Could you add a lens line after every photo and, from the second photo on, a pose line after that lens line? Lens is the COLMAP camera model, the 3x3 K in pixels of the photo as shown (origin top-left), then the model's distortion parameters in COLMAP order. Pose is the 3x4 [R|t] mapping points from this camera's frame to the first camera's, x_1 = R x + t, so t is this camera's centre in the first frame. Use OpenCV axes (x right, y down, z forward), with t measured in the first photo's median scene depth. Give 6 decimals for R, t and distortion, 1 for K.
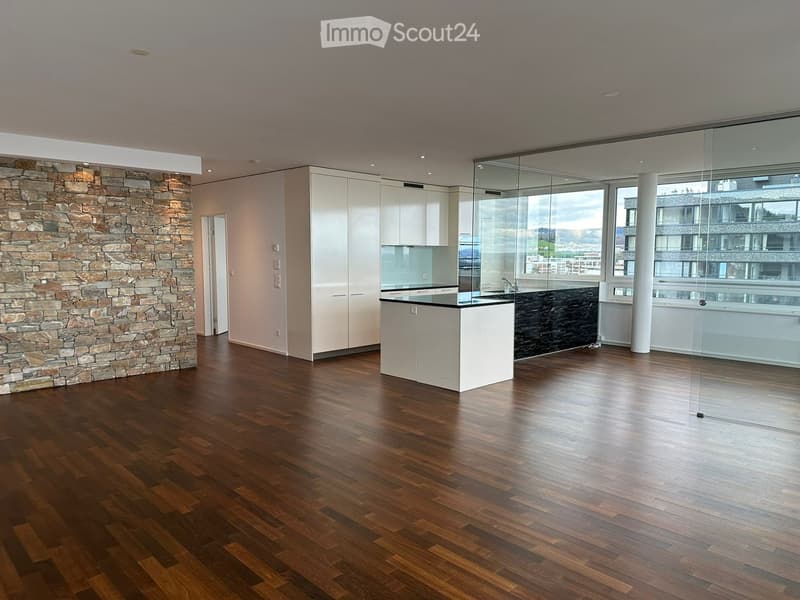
lens RADIAL K [[590.6, 0, 382.4], [0, 590.6, 303.9], [0, 0, 1]] dist [0.027157, -0.005439]
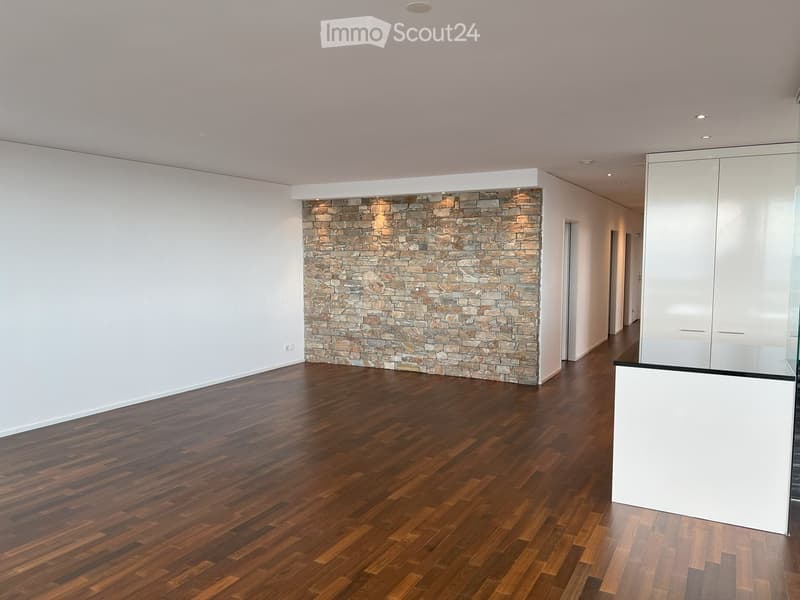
lens RADIAL K [[590.6, 0, 382.4], [0, 590.6, 303.9], [0, 0, 1]] dist [0.027157, -0.005439]
pose [[0.276959, 0.074846, -0.957962, 0.606322], [-0.082973, 0.995101, 0.053759, -0.065197], [0.957293, 0.064596, 0.281812, 0.545709]]
